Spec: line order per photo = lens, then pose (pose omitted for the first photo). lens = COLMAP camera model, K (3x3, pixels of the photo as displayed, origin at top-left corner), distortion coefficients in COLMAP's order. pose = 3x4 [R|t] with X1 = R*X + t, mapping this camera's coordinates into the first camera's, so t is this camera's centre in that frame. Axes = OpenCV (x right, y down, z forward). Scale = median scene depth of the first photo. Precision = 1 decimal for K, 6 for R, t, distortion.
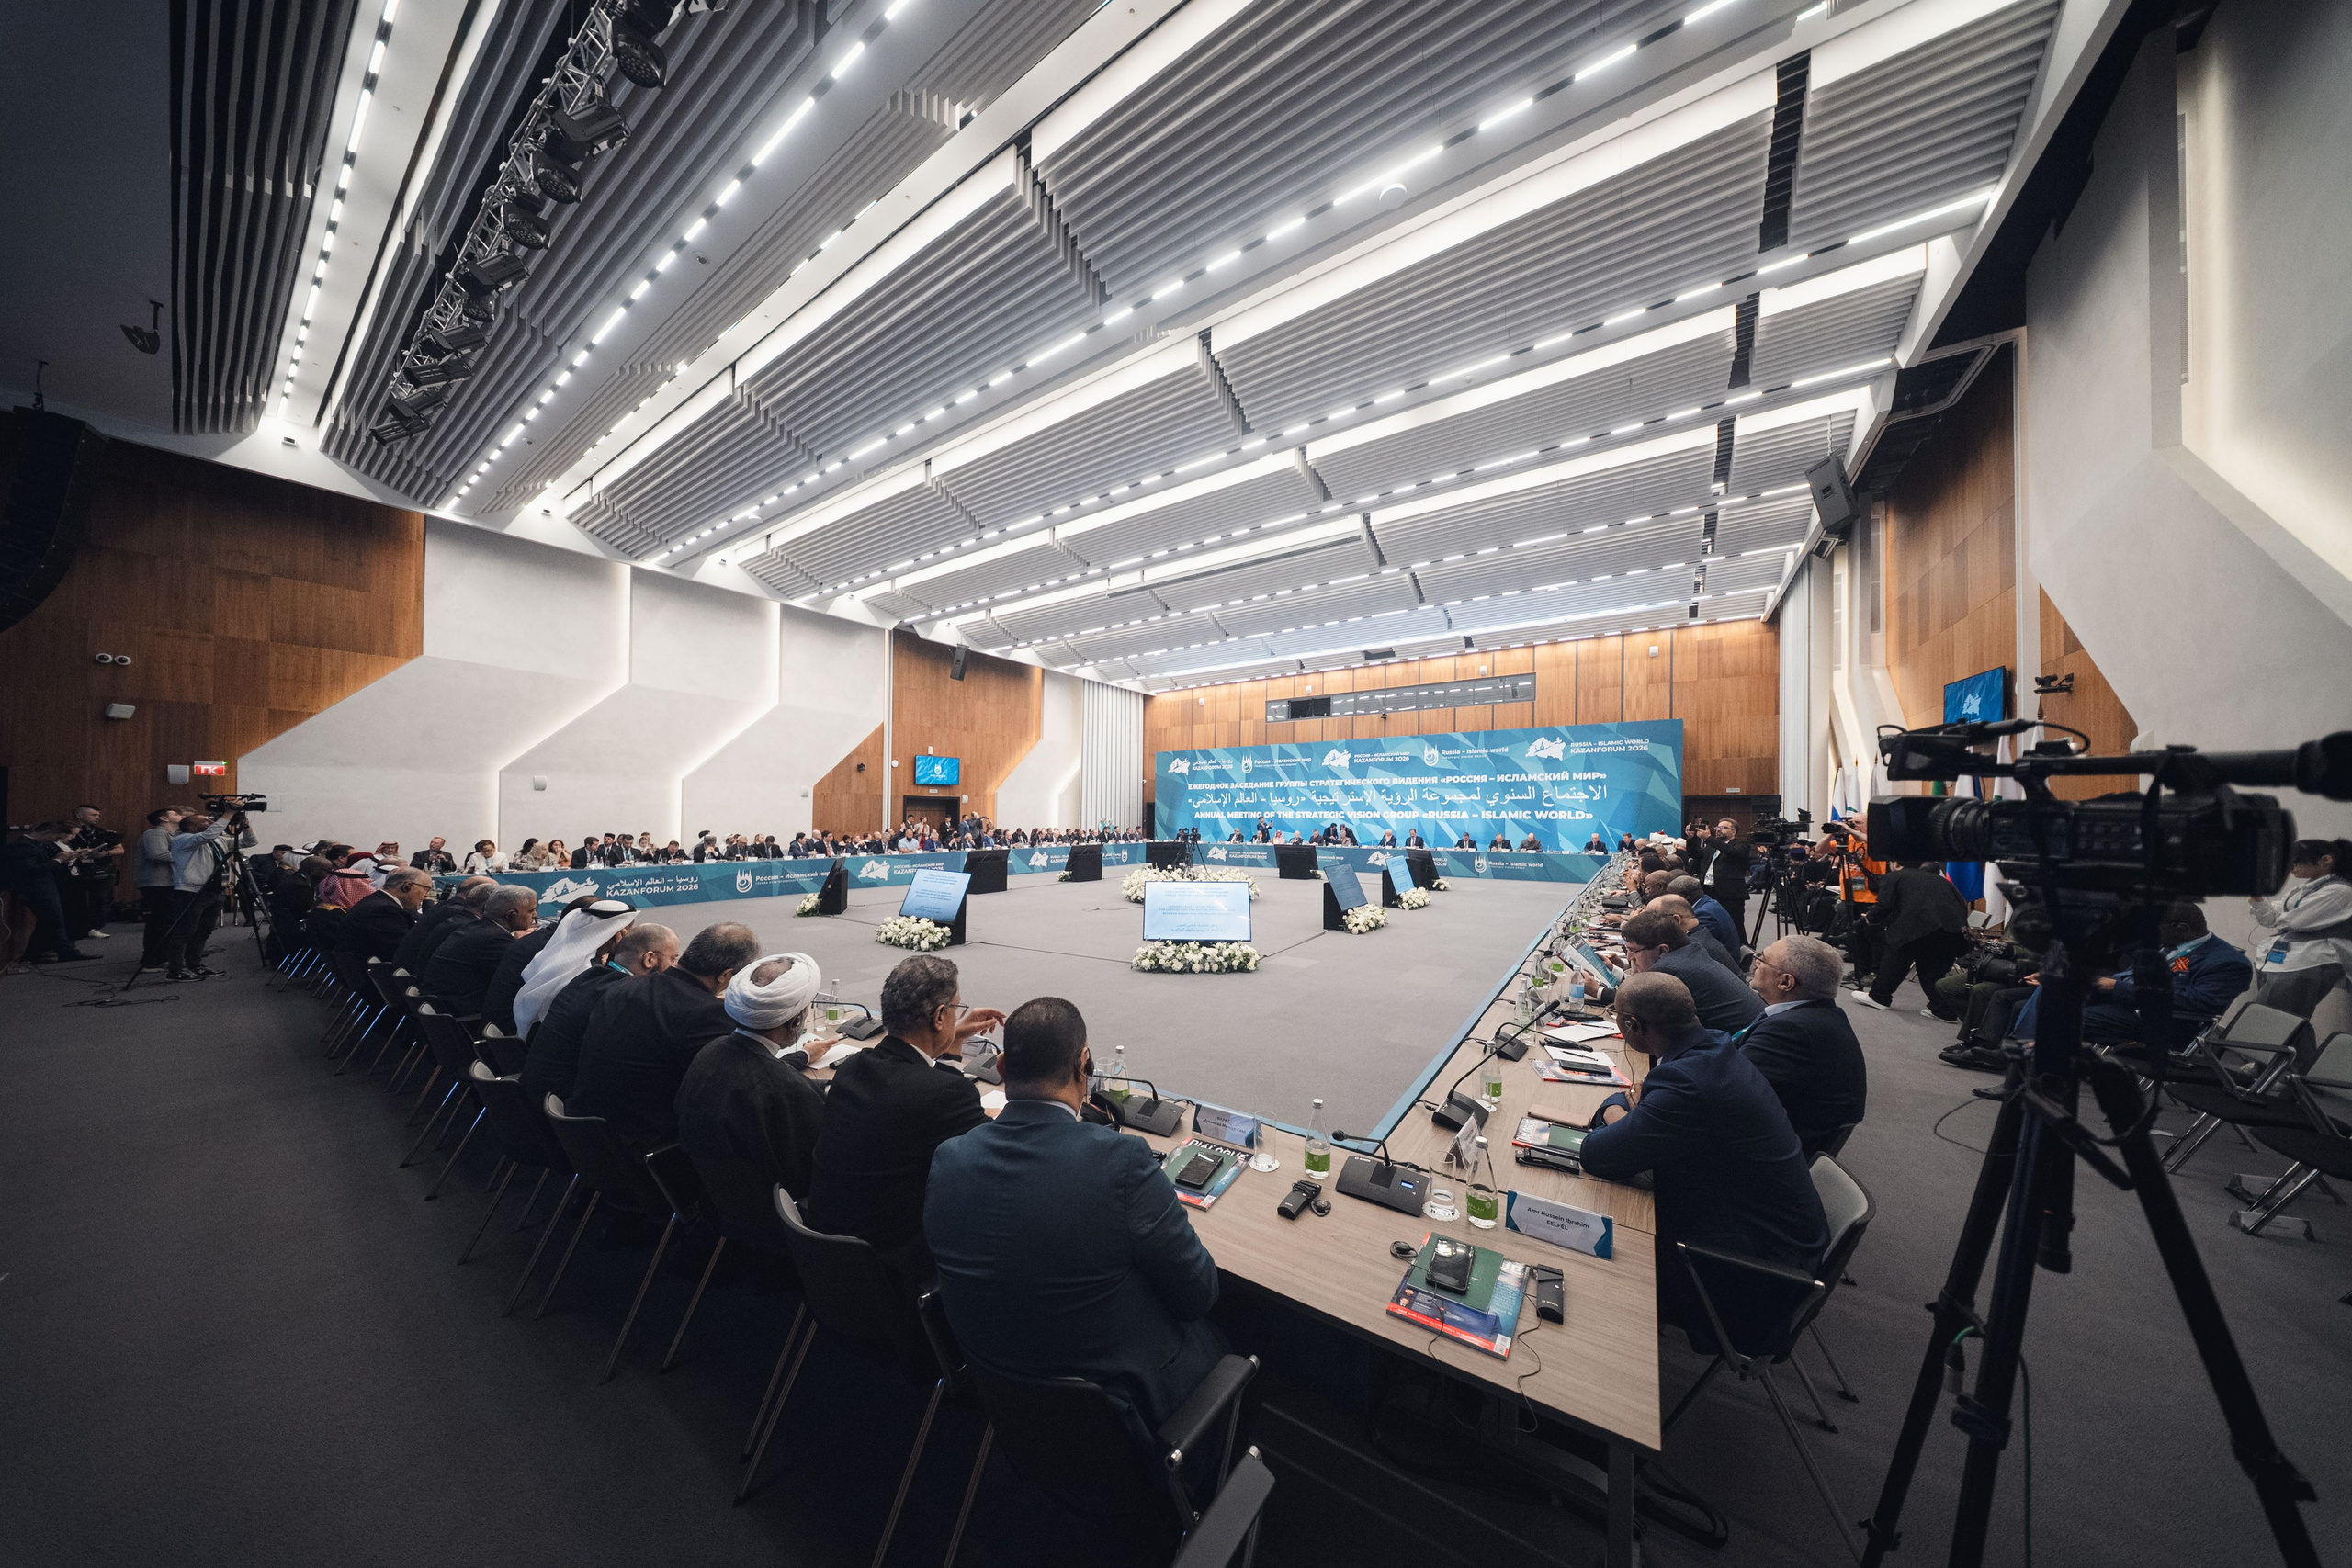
lens RADIAL K [[673.8, 0, 1198.9], [0, 673.8, 811.3], [0, 0, 1]] dist [0.000834, 0.000051]
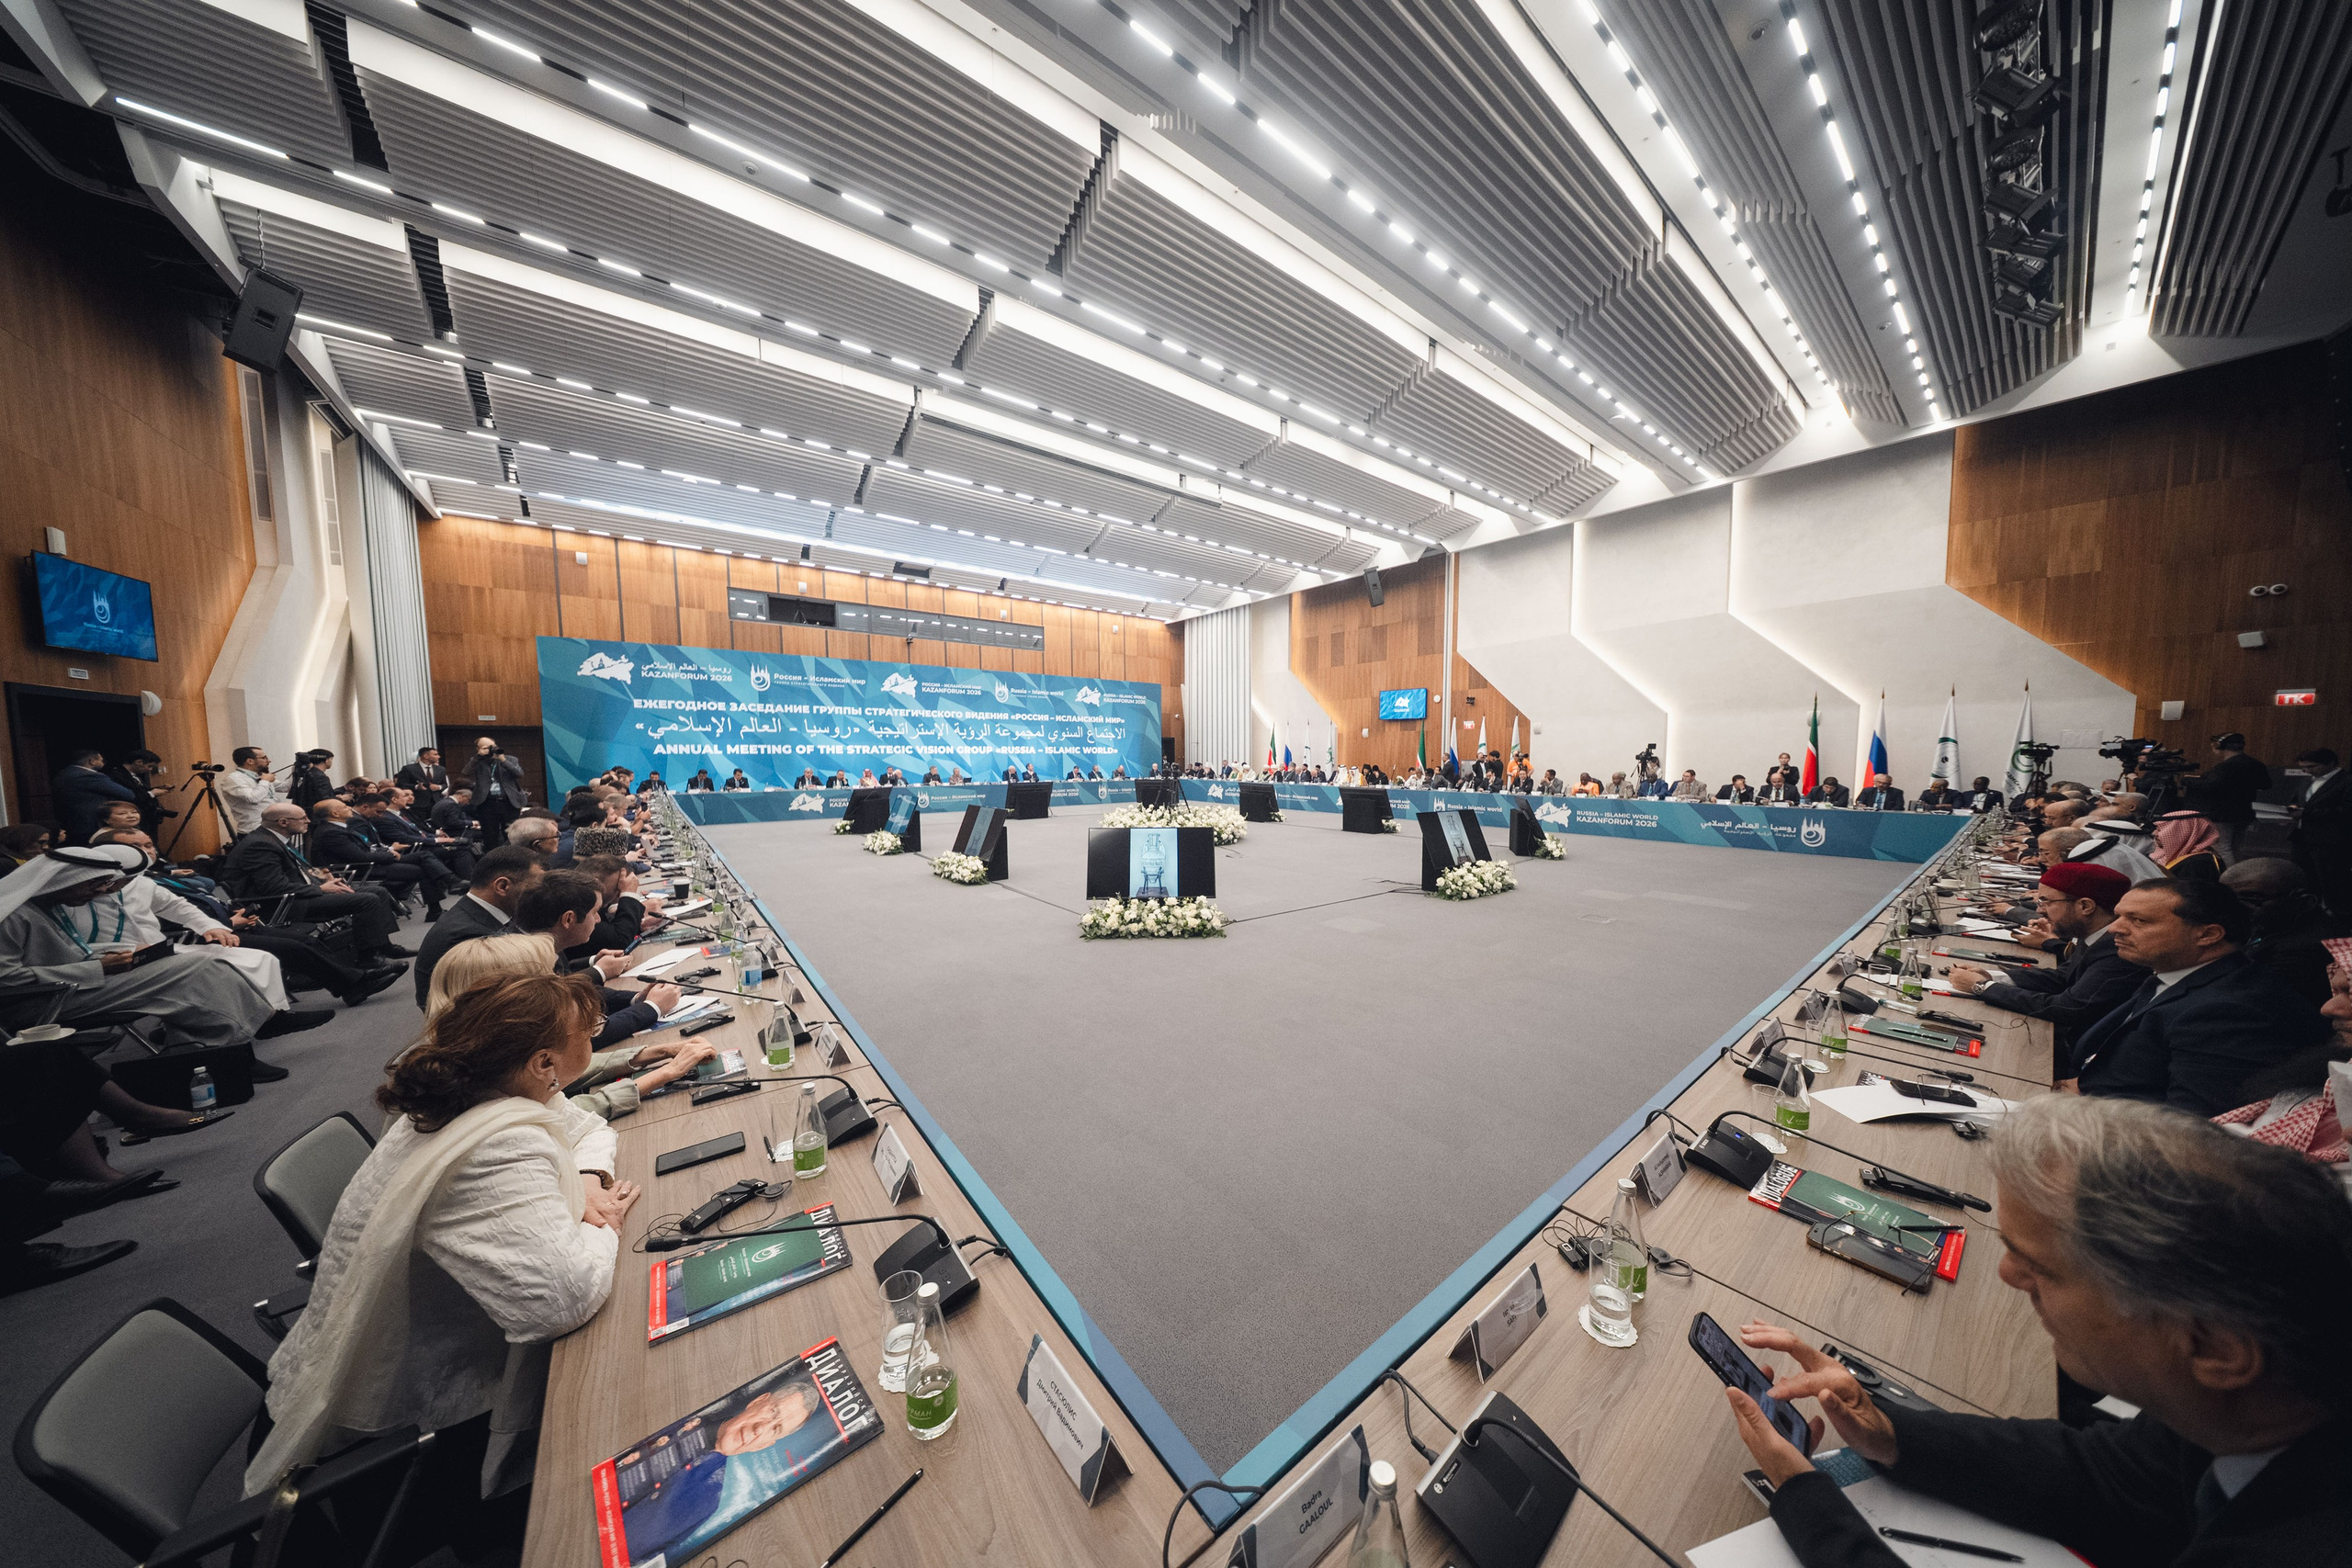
lens RADIAL K [[673.8, 0, 1178.9], [0, 673.8, 802.0], [0, 0, 1]] dist [0.000834, 0.000051]
pose [[0.310844, -0.073434, 0.947620, -0.523298], [-0.008786, 0.996746, 0.080123, -0.000273], [-0.950420, -0.033232, 0.309187, 0.393702]]
